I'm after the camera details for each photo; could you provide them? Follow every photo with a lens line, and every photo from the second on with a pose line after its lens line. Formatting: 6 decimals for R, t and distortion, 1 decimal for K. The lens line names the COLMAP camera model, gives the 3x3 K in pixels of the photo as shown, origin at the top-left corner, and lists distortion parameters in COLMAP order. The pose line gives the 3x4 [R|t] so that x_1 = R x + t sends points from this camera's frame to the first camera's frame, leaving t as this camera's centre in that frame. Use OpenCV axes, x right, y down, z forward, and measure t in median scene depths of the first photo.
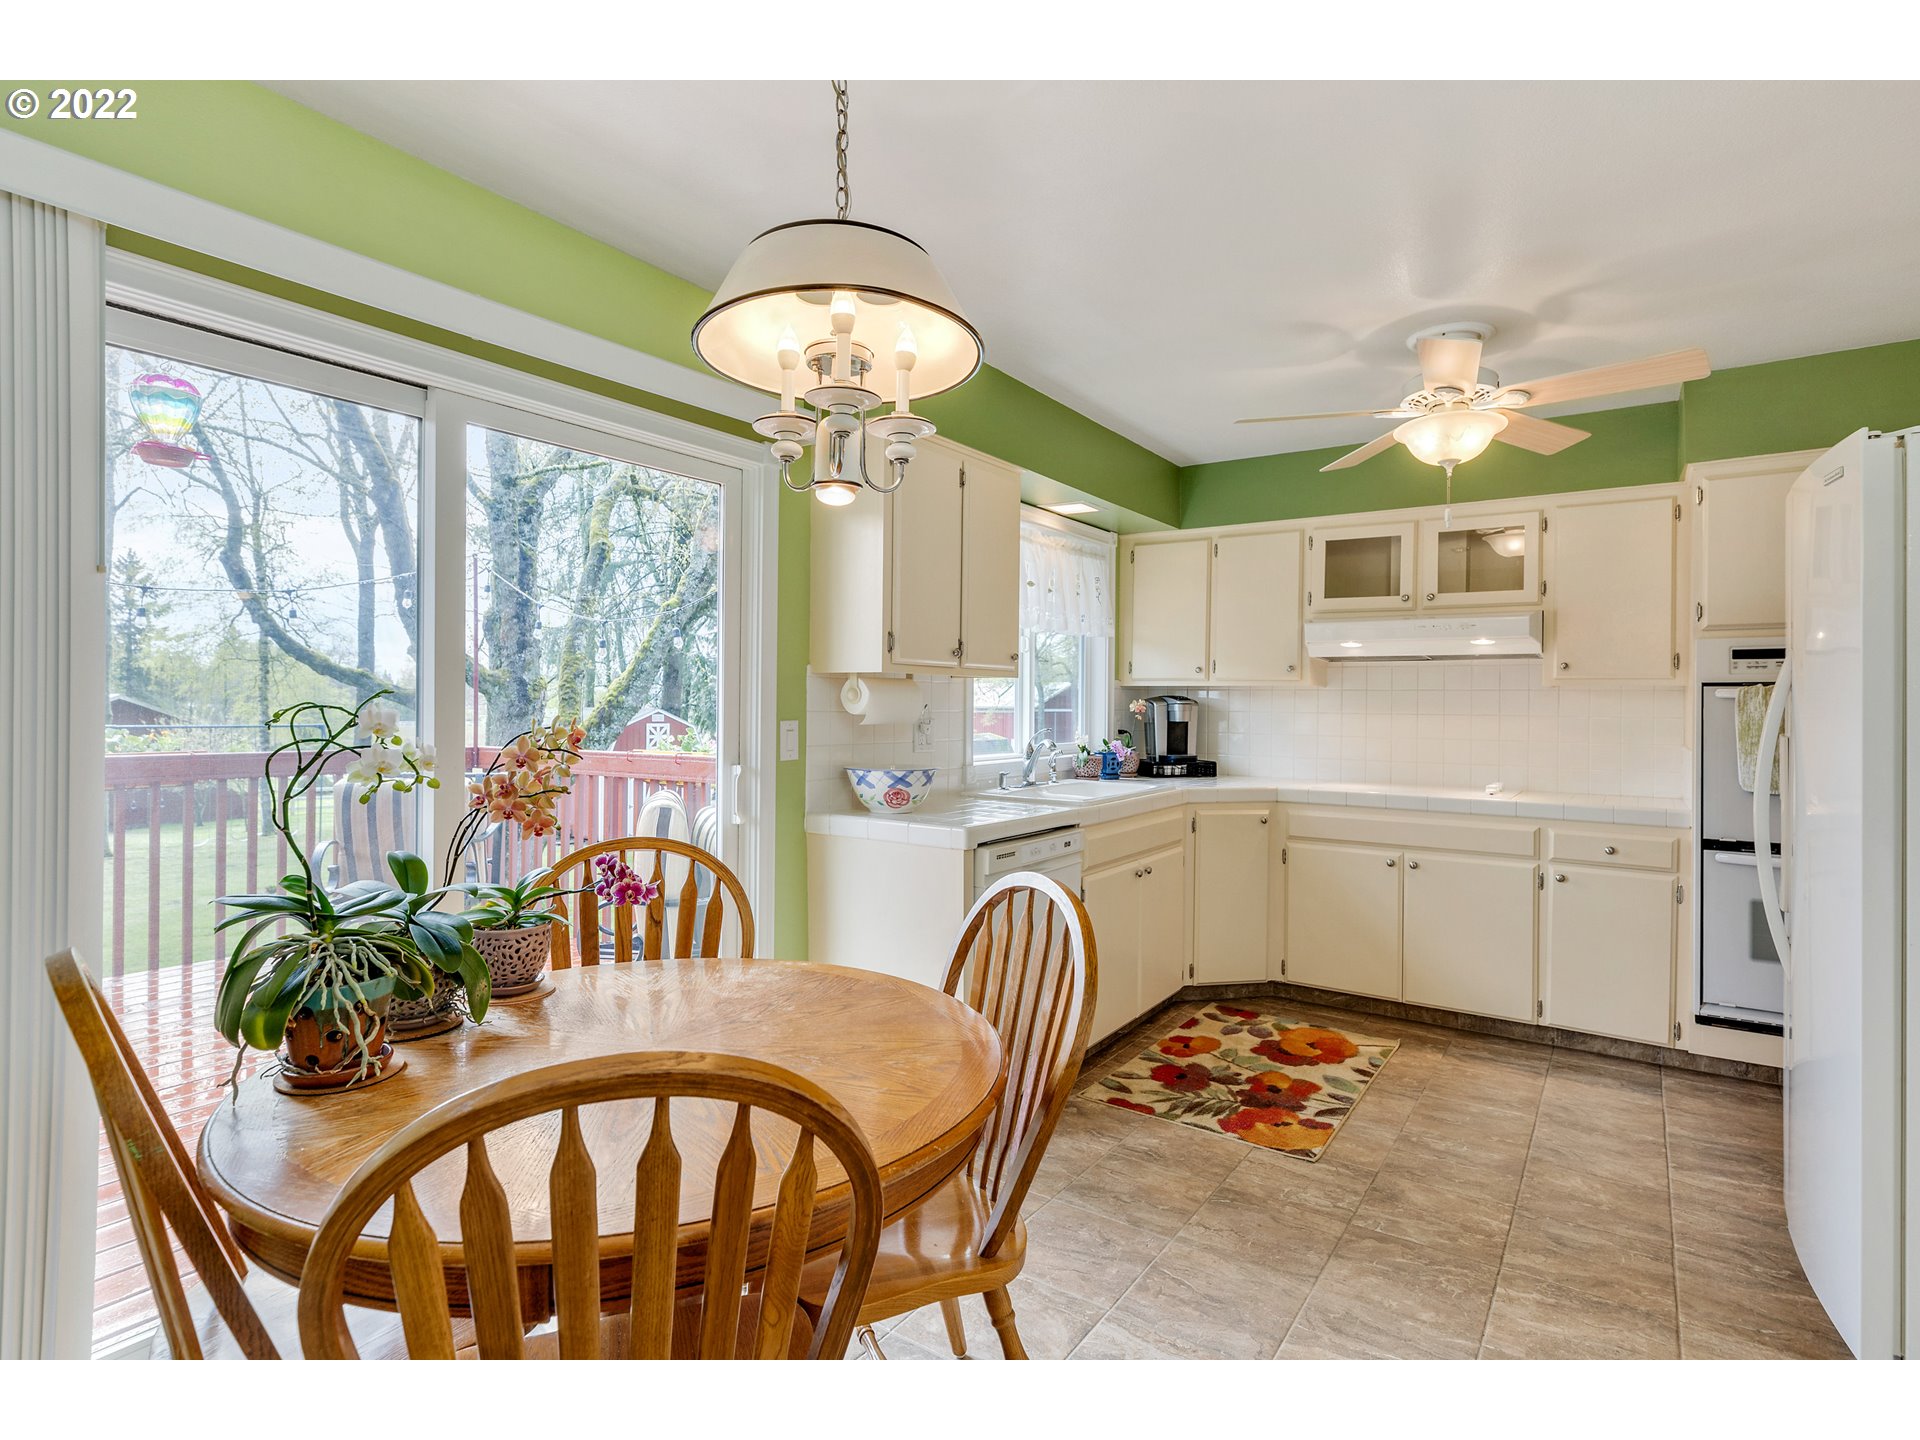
lens RADIAL K [[934.0, 0, 960.0], [0, 934.0, 720.0], [0, 0, 1]] dist [0.002425, 0.000057]
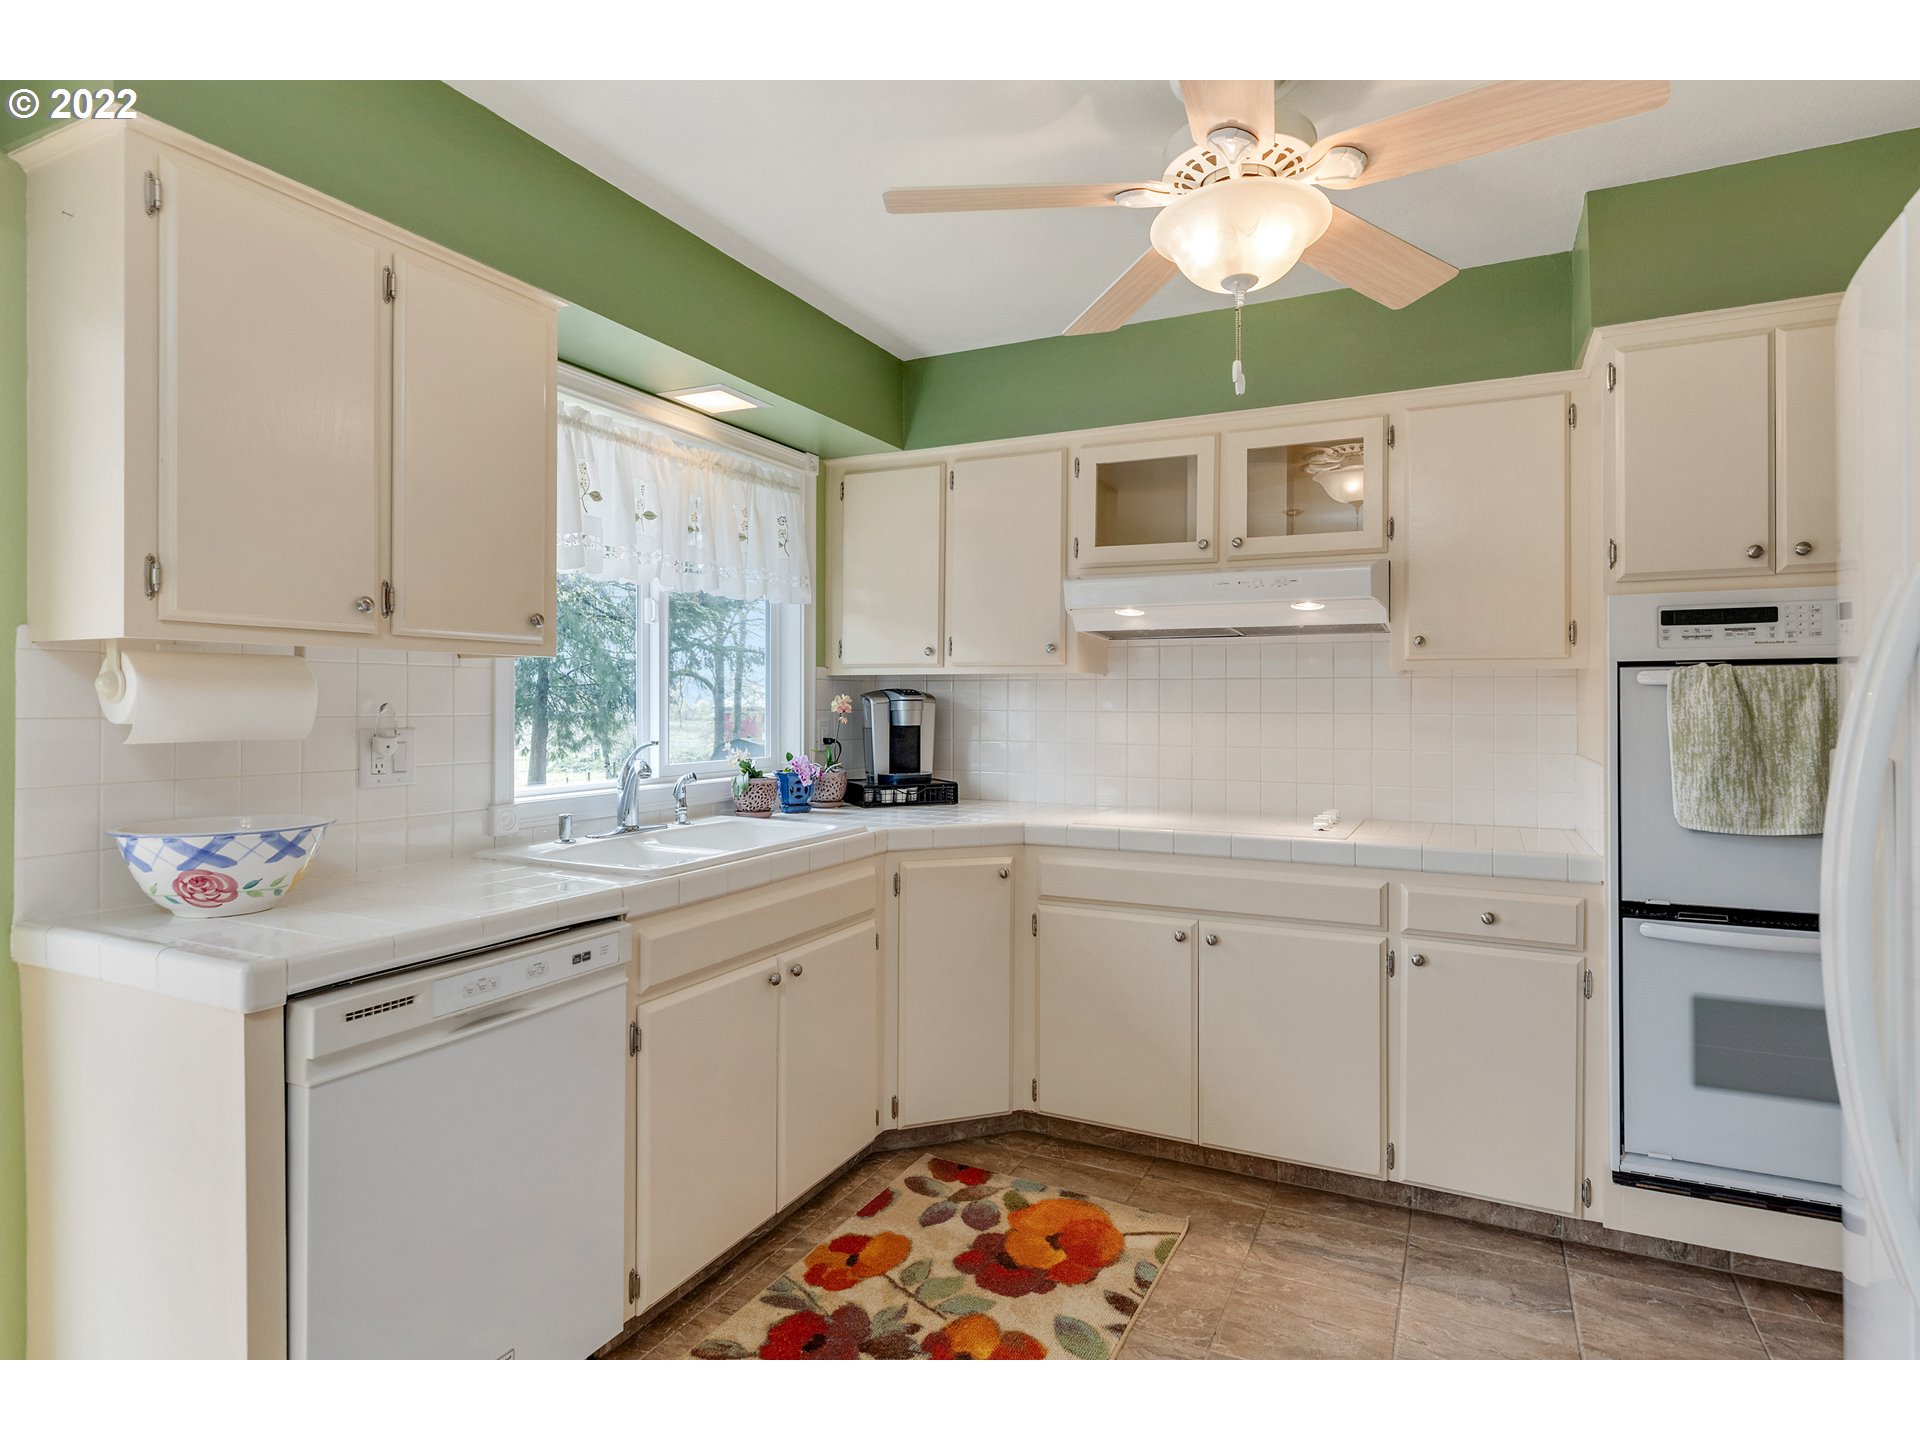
lens RADIAL K [[934.0, 0, 960.0], [0, 934.0, 720.0], [0, 0, 1]] dist [0.002425, 0.000057]
pose [[0.991570, -0.009237, 0.129241, 0.226393], [0.009139, 0.999957, 0.001352, -0.003843], [-0.129248, -0.000160, 0.991612, 0.368985]]
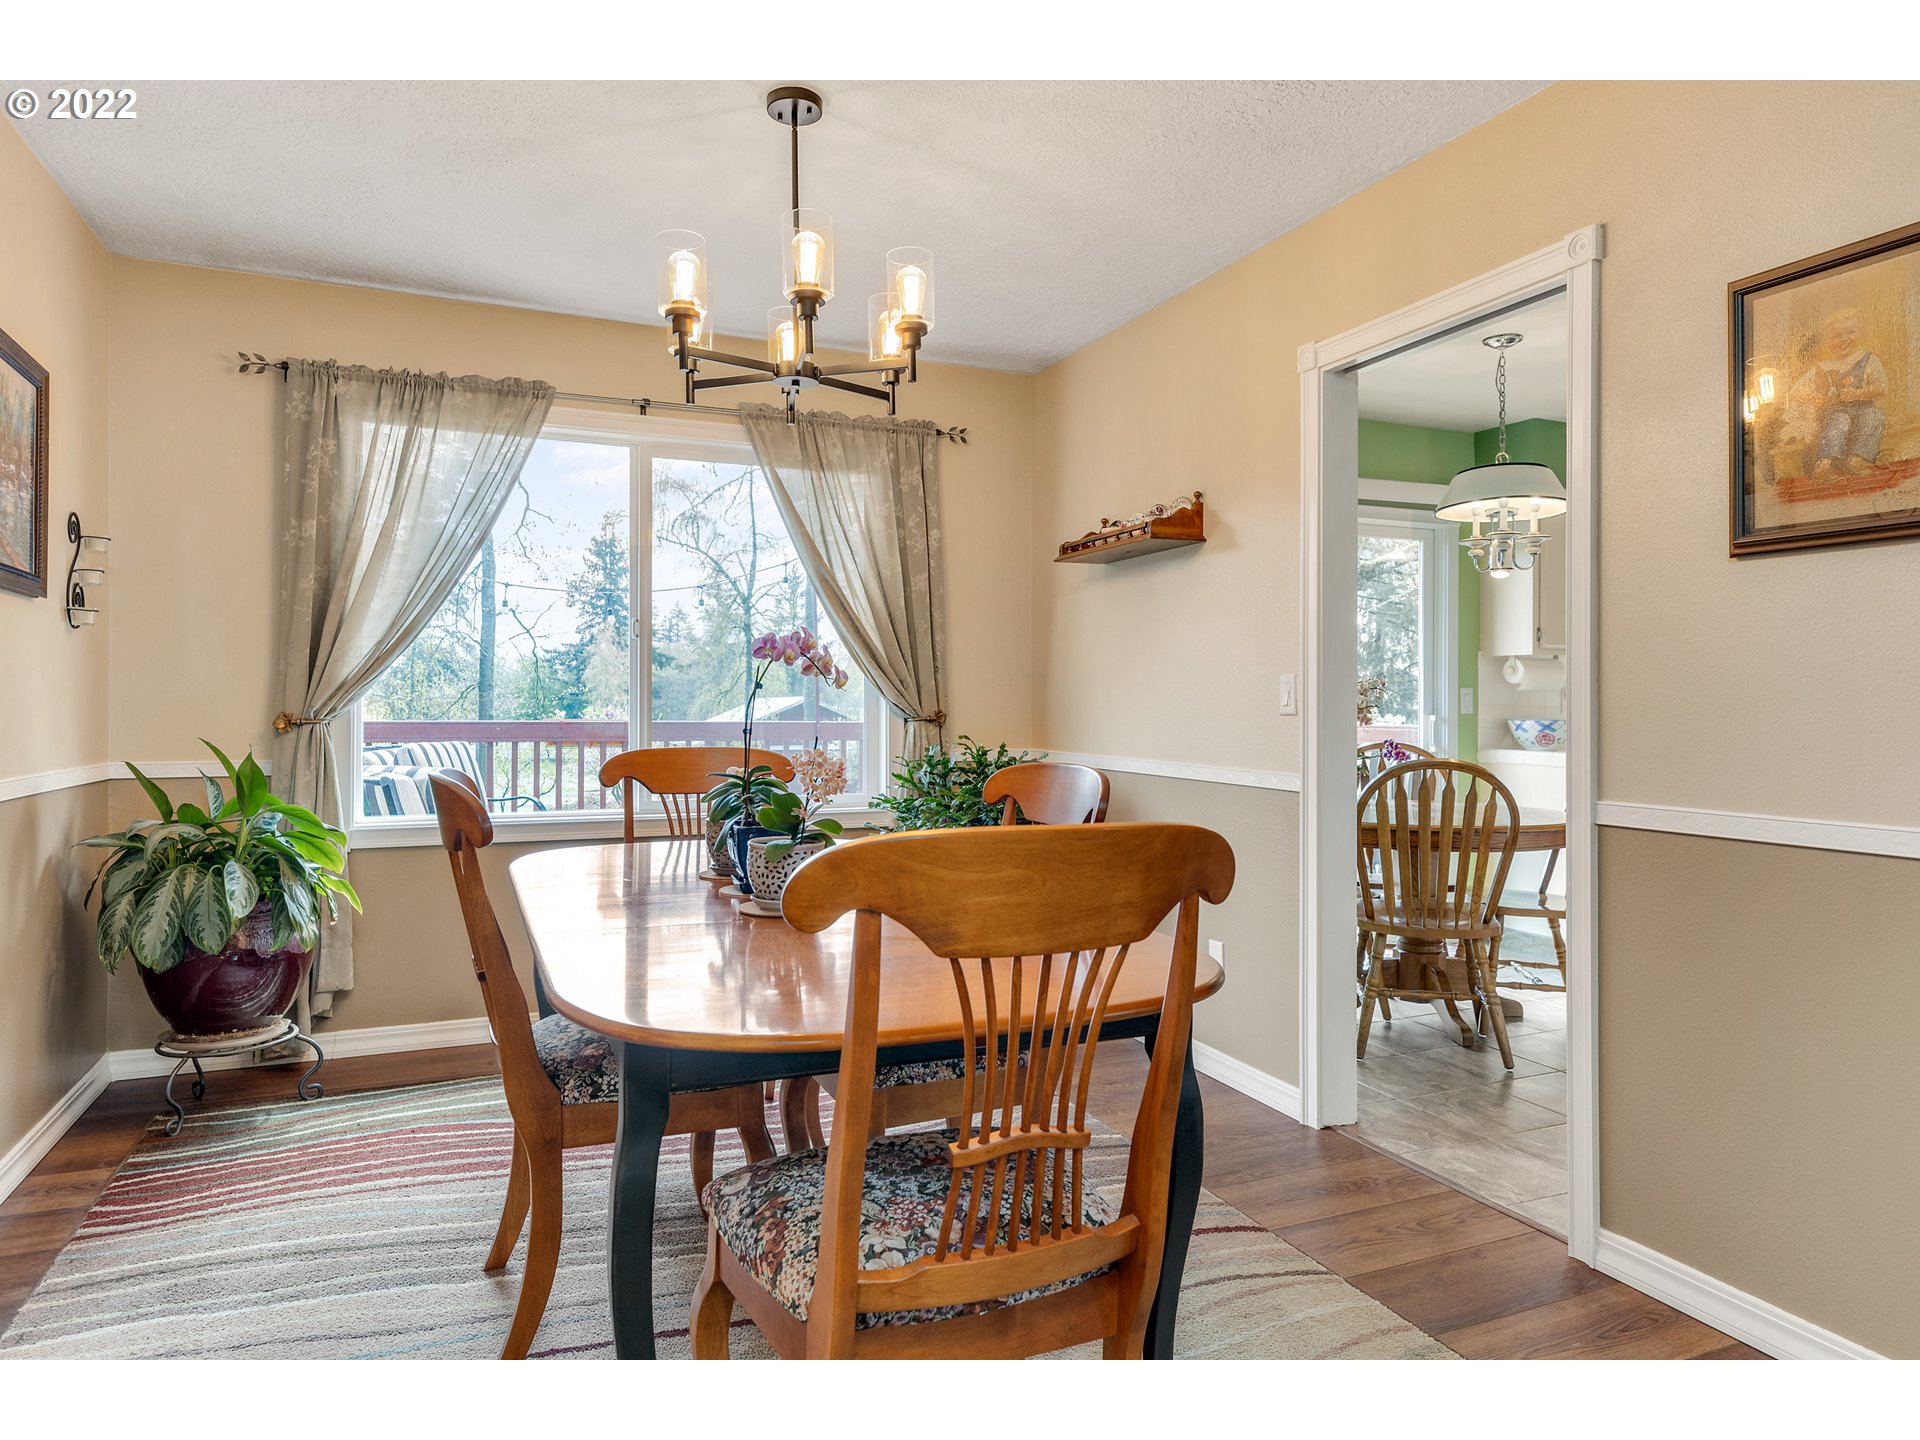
lens RADIAL K [[1181.4, 0, 960.0], [0, 1181.4, 720.0], [0, 0, 1]] dist [0.003585, 0.000444]
pose [[0.849553, -0.007995, -0.527443, 0.110437], [0.002897, 0.999941, -0.010492, 0.058027], [0.527496, 0.007385, 0.849525, -0.893027]]
